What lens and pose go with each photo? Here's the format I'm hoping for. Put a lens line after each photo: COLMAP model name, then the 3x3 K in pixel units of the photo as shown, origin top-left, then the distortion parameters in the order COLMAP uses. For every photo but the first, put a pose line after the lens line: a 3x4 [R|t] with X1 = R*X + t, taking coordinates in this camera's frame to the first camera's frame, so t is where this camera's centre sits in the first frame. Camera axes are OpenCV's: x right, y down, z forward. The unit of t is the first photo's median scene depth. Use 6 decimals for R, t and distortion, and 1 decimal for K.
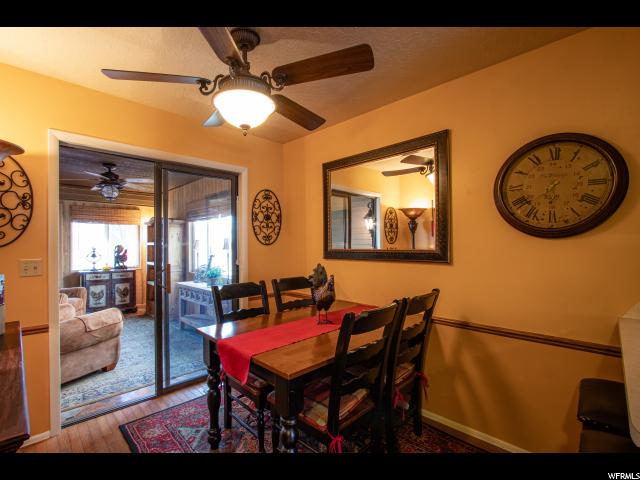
lens RADIAL K [[308.7, 0, 320.3], [0, 308.7, 243.9], [0, 0, 1]] dist [-0.001042, 0.000011]
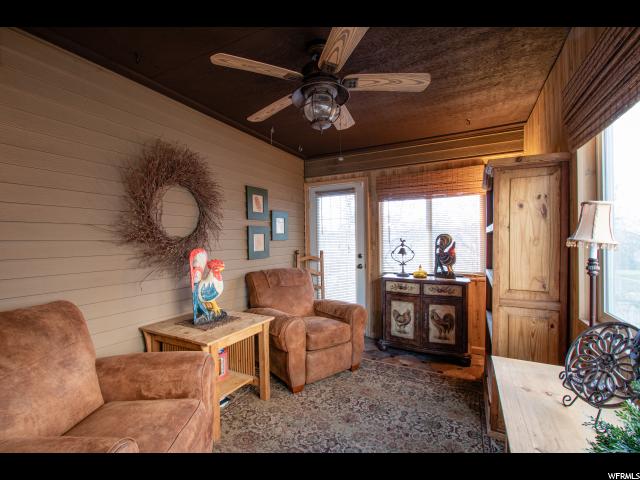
lens RADIAL K [[305.6, 0, 287.5], [0, 305.6, 245.2], [0, 0, 1]] dist [-0.000625, 0.000036]
pose [[0.255087, 0.014808, -0.966805, -0.199365], [0.013201, 0.999736, 0.018796, 0.010250], [0.966828, -0.017558, 0.254824, 0.613859]]
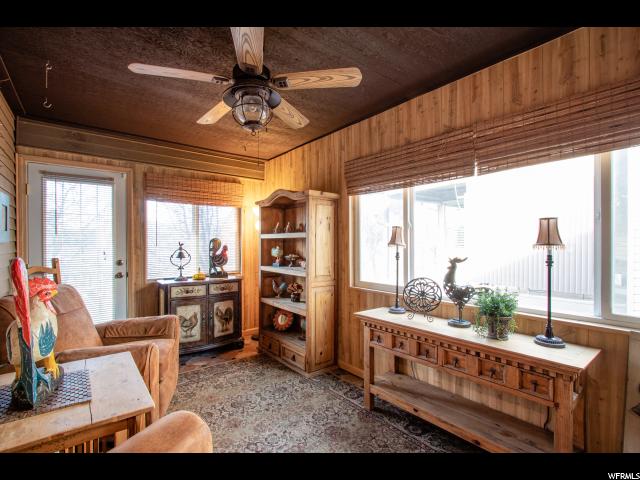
lens RADIAL K [[308.7, 0, 320.3], [0, 308.7, 243.9], [0, 0, 1]] dist [-0.001042, 0.000011]
pose [[0.994899, 0.001659, -0.100866, -0.395675], [-0.000762, 0.999960, 0.008935, 0.009519], [0.100877, -0.008813, 0.994860, 0.420698]]
